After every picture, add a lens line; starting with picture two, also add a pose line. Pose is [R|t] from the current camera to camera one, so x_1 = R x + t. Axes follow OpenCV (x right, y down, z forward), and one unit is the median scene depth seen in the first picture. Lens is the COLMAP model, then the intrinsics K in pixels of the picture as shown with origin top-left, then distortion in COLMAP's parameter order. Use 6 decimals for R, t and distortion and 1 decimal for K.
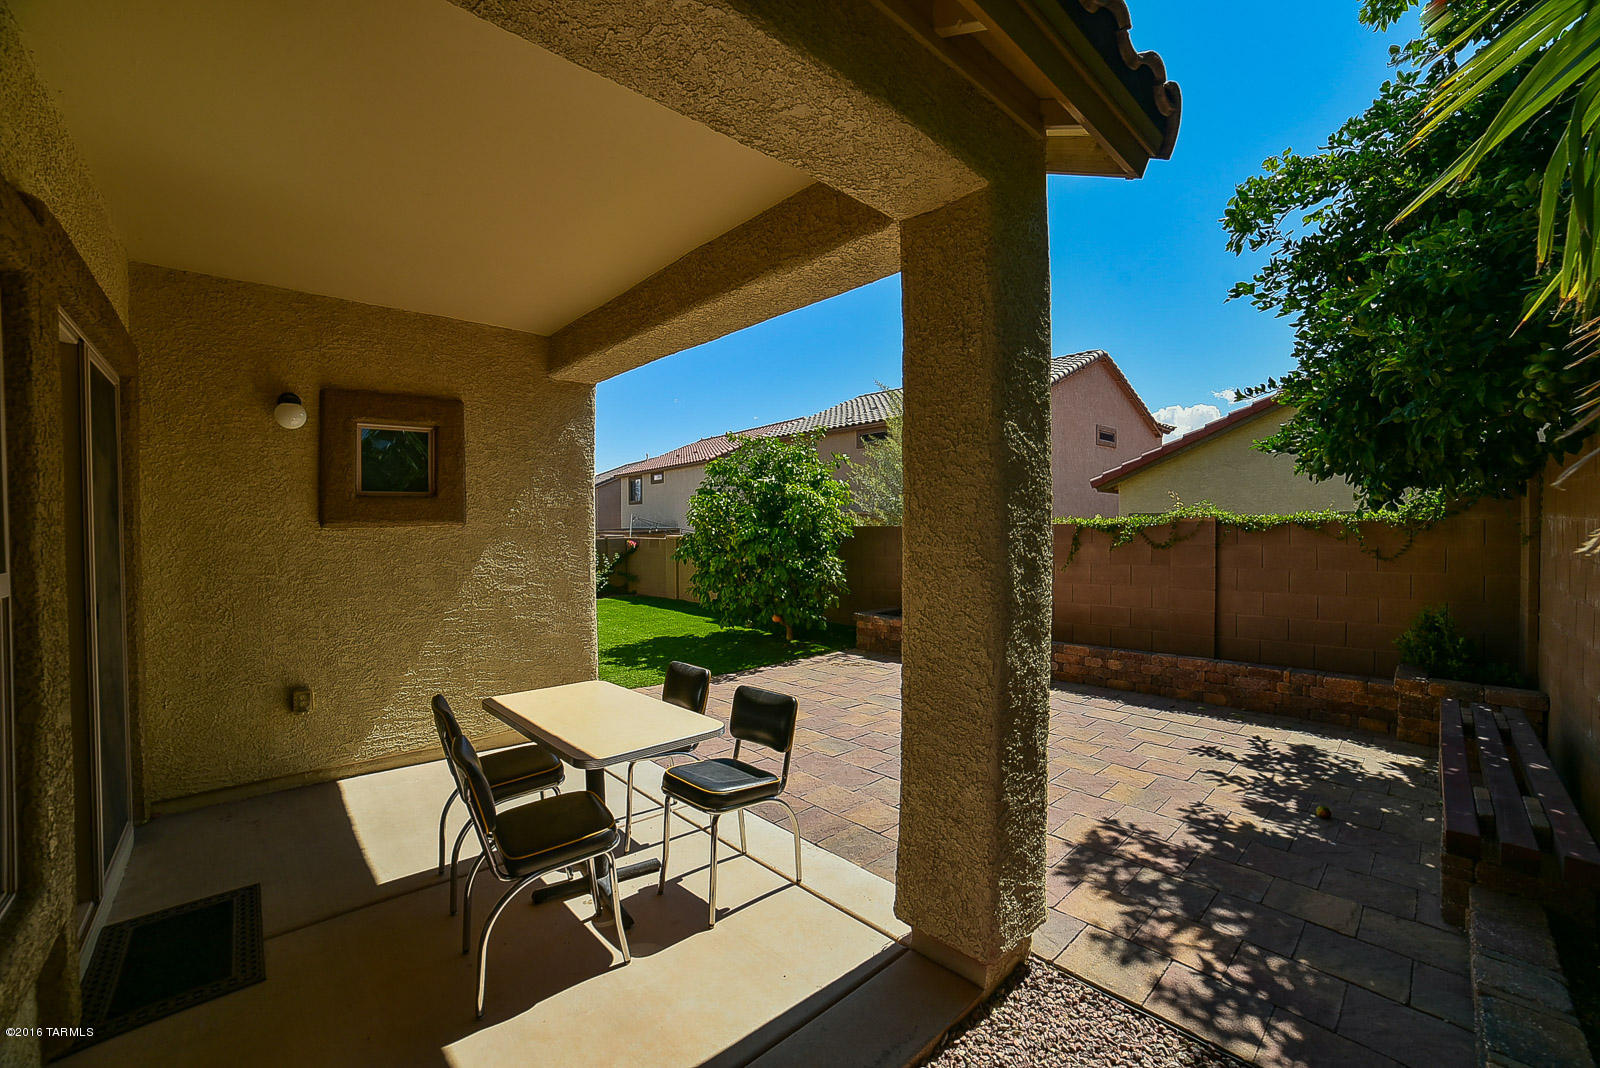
lens RADIAL K [[627.5, 0, 763.5], [0, 627.5, 515.0], [0, 0, 1]] dist [-0.003367, 0.000497]
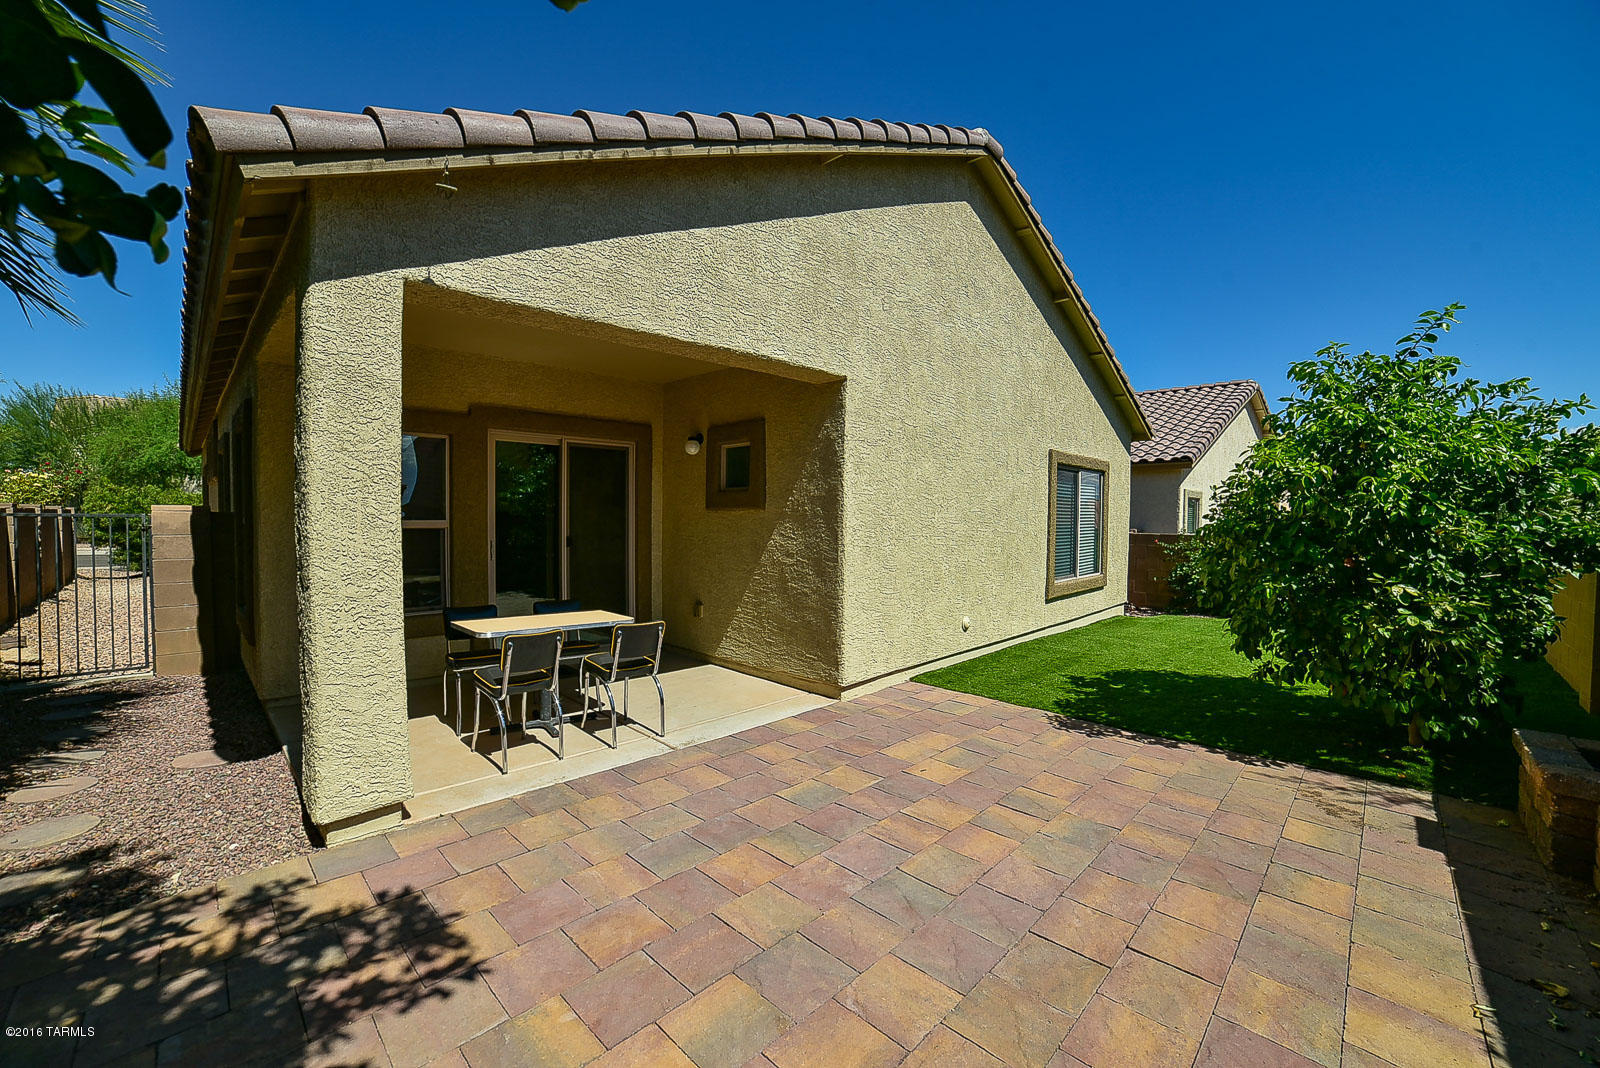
lens RADIAL K [[627.5, 0, 797.1], [0, 627.5, 533.5], [0, 0, 1]] dist [-0.003367, 0.000497]
pose [[0.066577, 0.015533, -0.997660, 1.404116], [-0.016826, 0.999754, 0.014443, 0.072073], [0.997639, 0.015825, 0.066822, 1.525798]]
